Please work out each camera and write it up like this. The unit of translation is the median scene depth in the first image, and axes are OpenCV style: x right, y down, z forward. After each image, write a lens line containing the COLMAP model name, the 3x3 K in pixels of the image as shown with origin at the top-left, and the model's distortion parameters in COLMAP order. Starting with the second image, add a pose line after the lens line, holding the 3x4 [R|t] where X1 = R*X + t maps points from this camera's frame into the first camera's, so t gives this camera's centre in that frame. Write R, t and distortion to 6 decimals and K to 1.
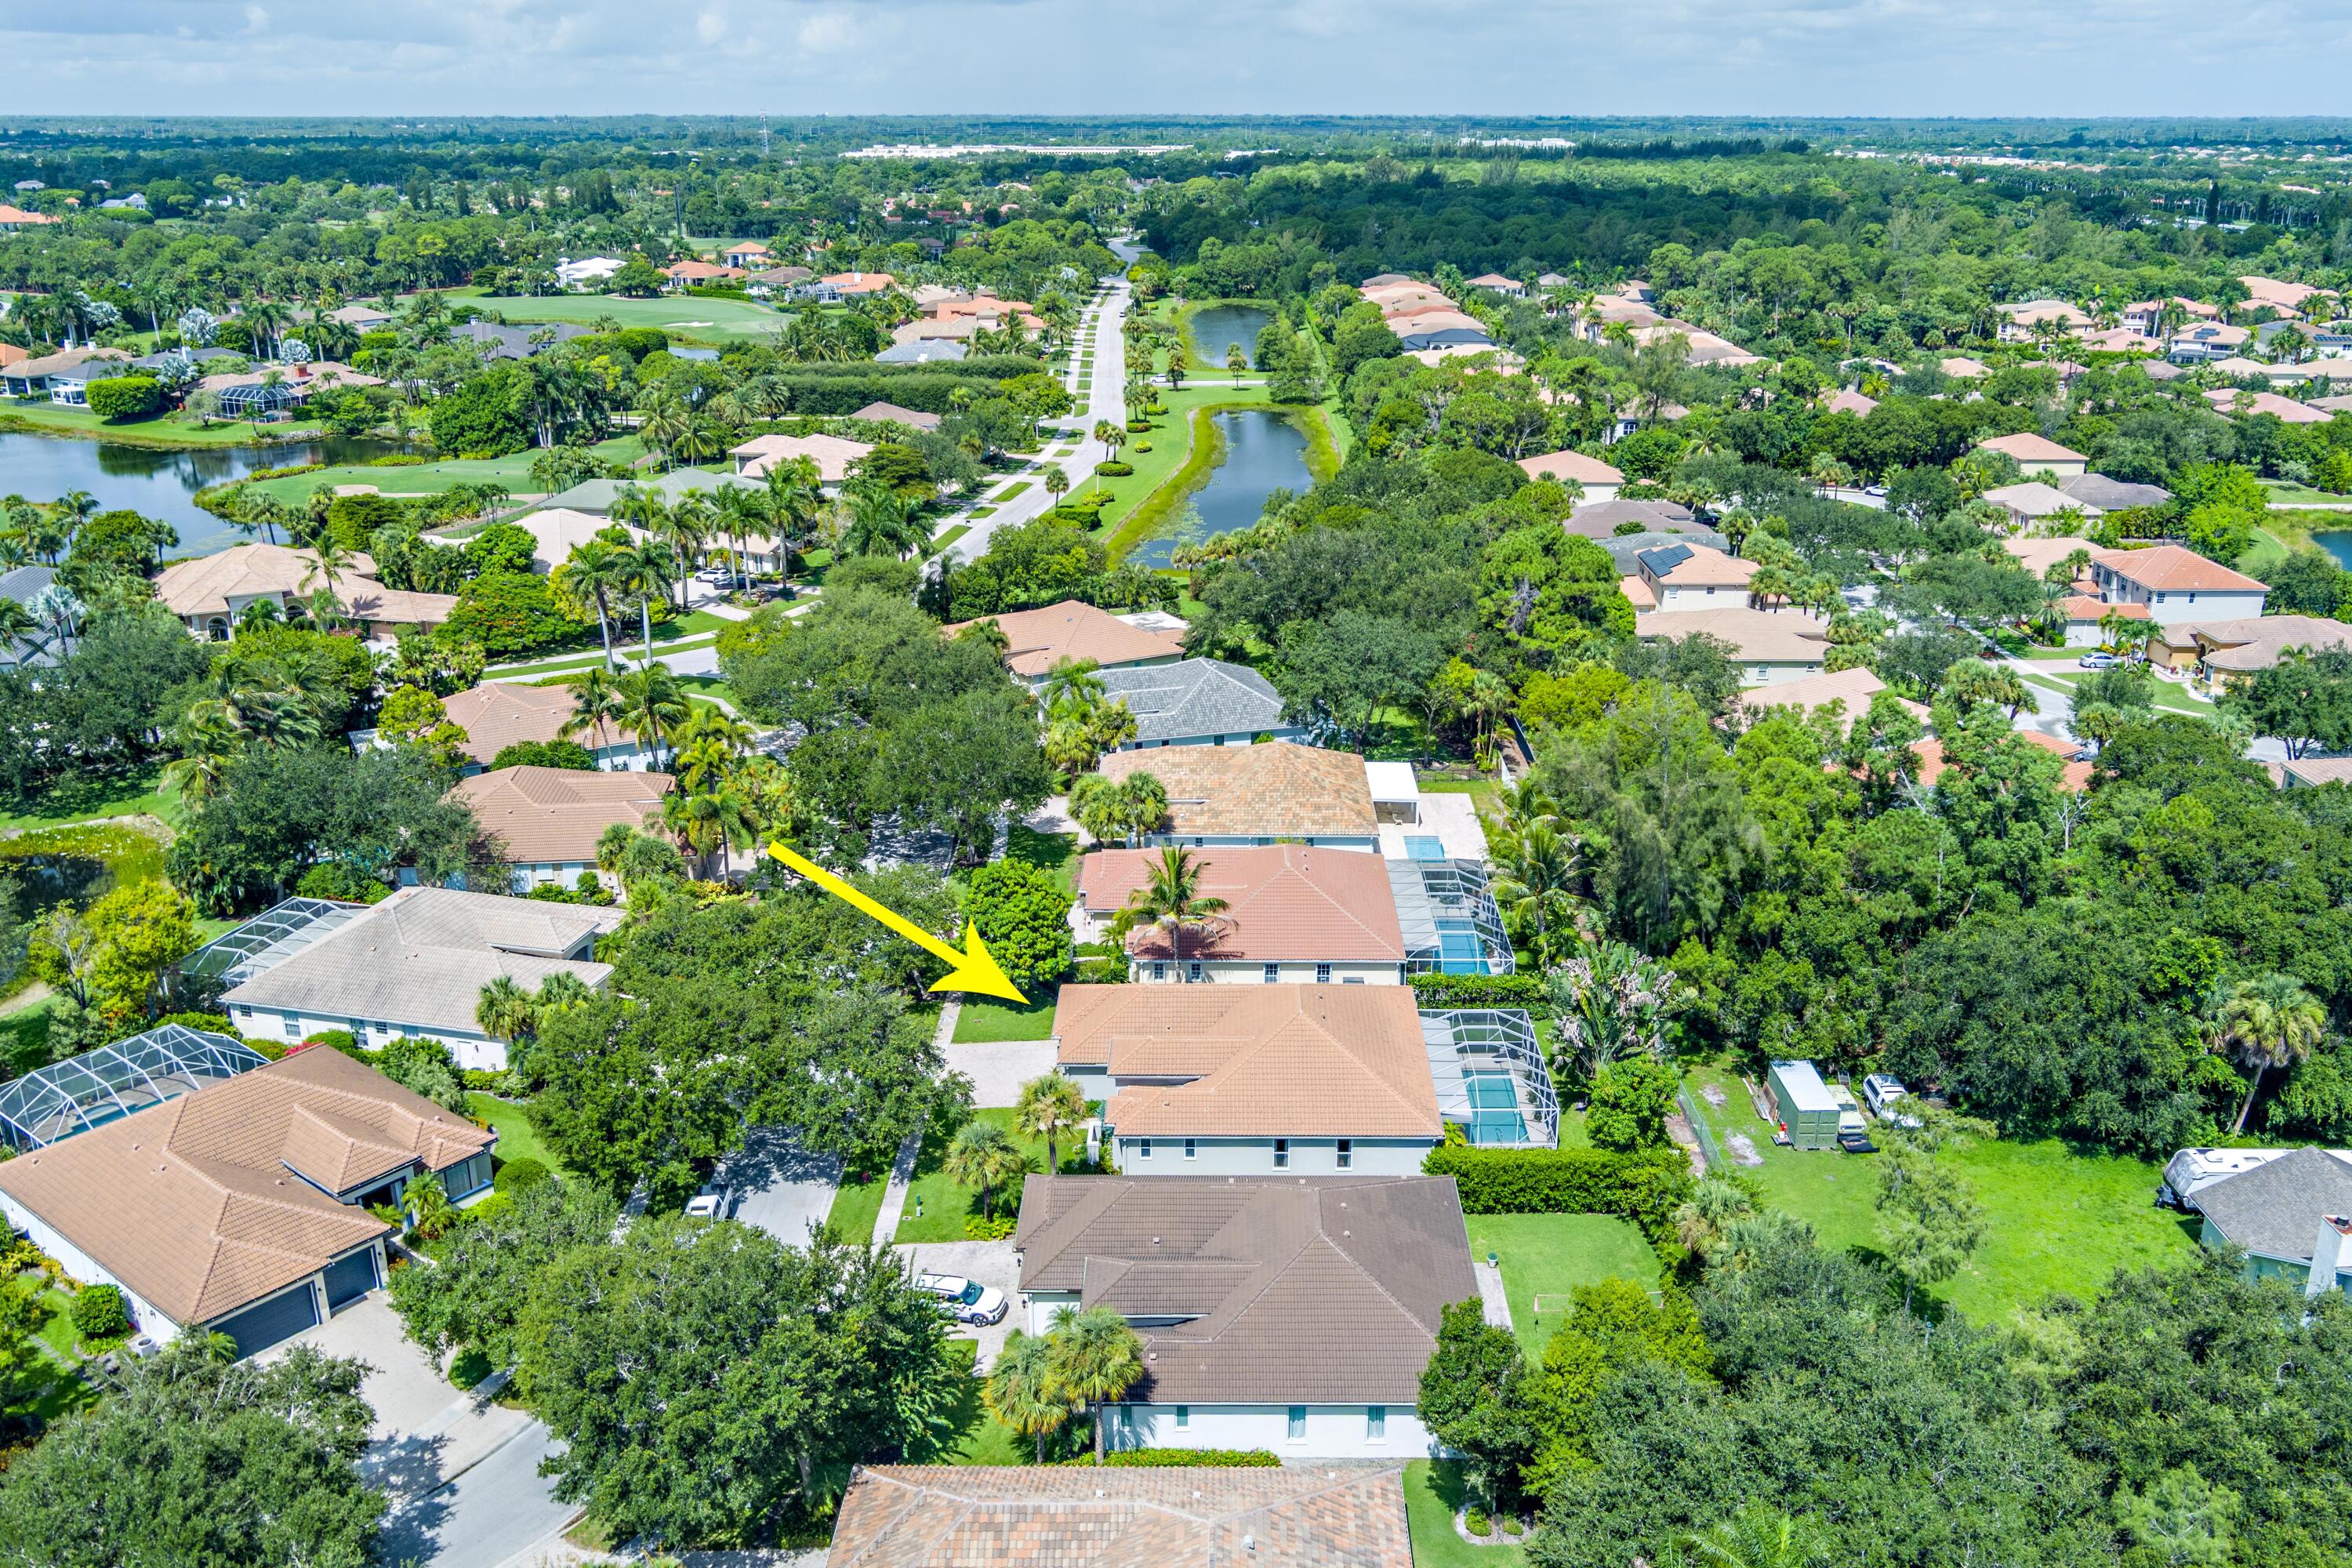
lens RADIAL K [[1886.1, 0, 1176.0], [0, 1886.1, 784.0], [0, 0, 1]] dist [-0.034062, 0.054092]
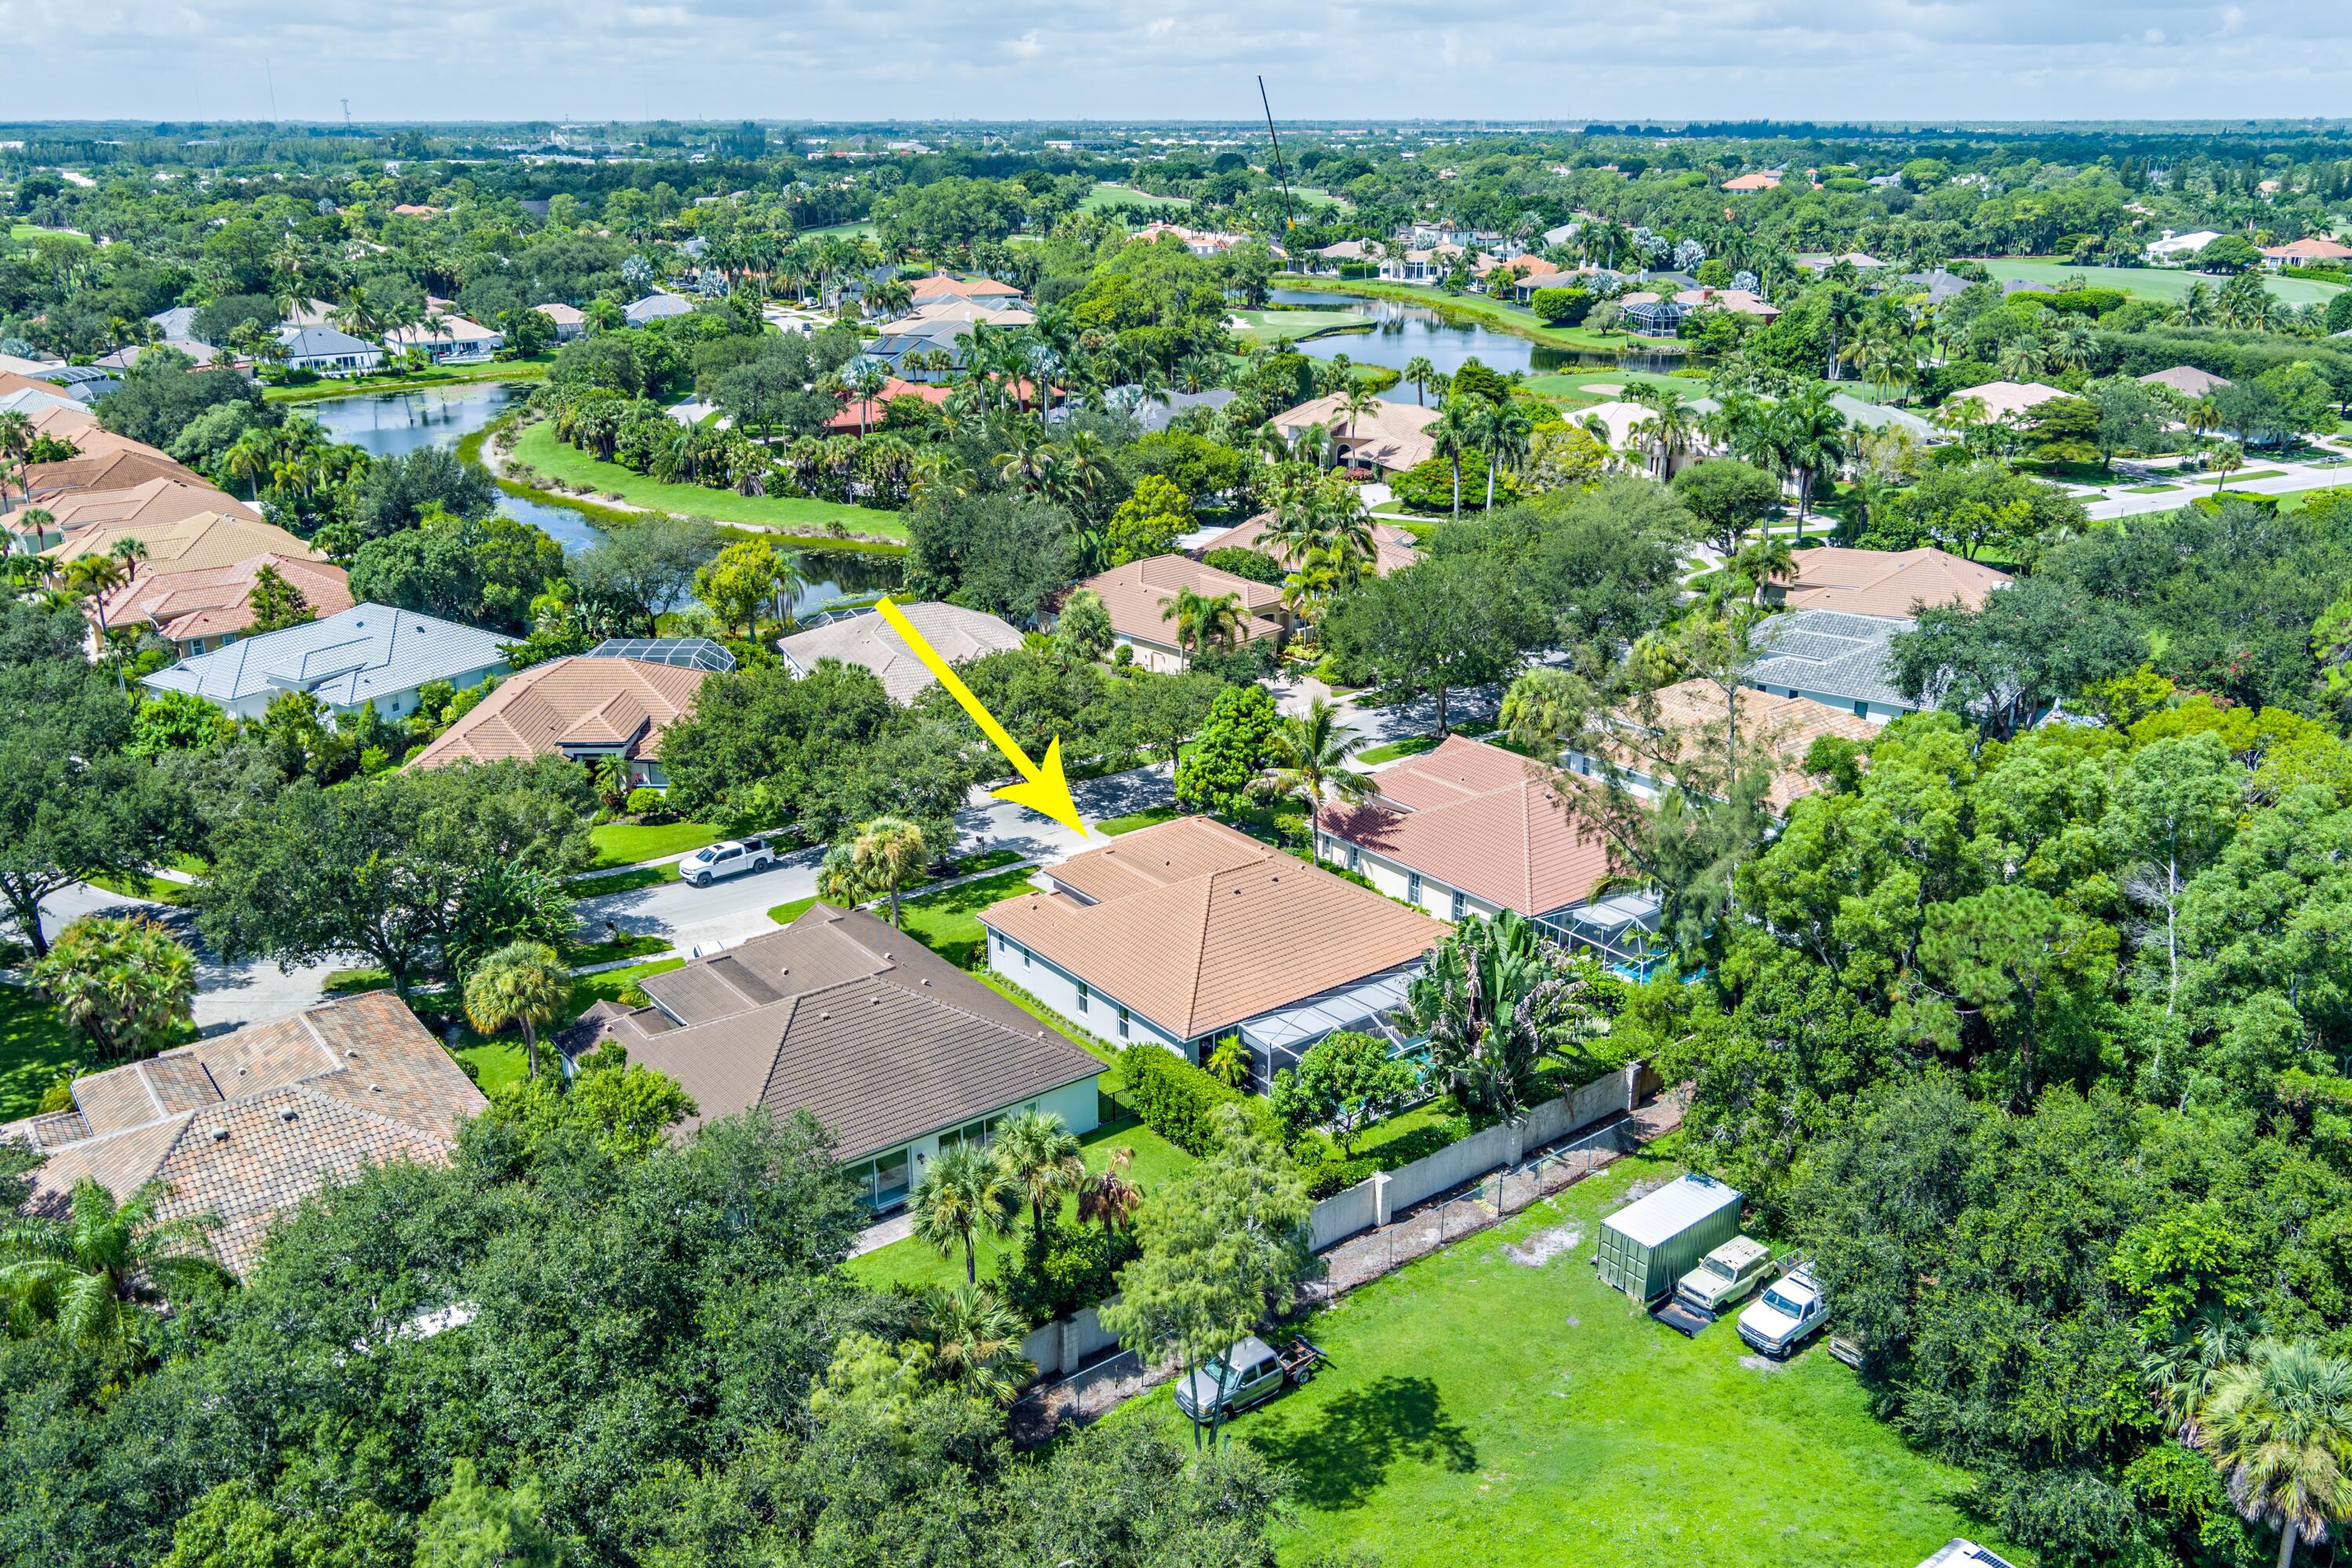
lens RADIAL K [[1879.3, 0, 1176.0], [0, 1879.3, 784.0], [0, 0, 1]] dist [-0.019227, 0.032171]
pose [[0.610863, 0.267182, -0.745292, 0.133899], [-0.270418, 0.955138, 0.120768, -0.003336], [0.744124, 0.127768, 0.655709, 0.083314]]
